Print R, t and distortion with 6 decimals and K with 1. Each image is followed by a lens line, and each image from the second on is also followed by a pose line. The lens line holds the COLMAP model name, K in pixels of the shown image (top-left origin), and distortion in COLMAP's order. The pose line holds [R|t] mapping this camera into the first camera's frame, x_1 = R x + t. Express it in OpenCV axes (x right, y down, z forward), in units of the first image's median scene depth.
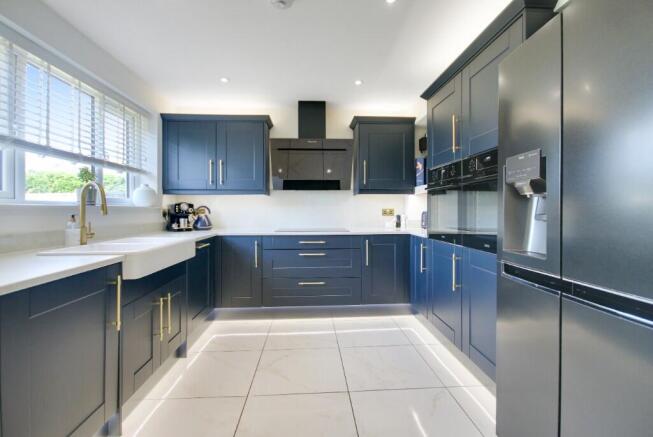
lens RADIAL K [[385.5, 0, 326.3], [0, 385.5, 233.2], [0, 0, 1]] dist [-0.002073, -0.019731]
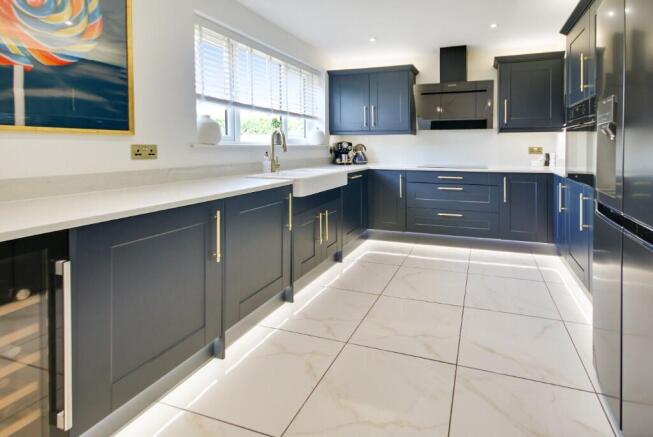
lens RADIAL K [[386.4, 0, 326.5], [0, 386.4, 218.5], [0, 0, 1]] dist [0.001848, 0.001246]
pose [[0.890073, 0.086044, -0.447623, 0.167903], [-0.028396, 0.990581, 0.133952, 0.001128], [0.454932, -0.106517, 0.884133, -0.171824]]
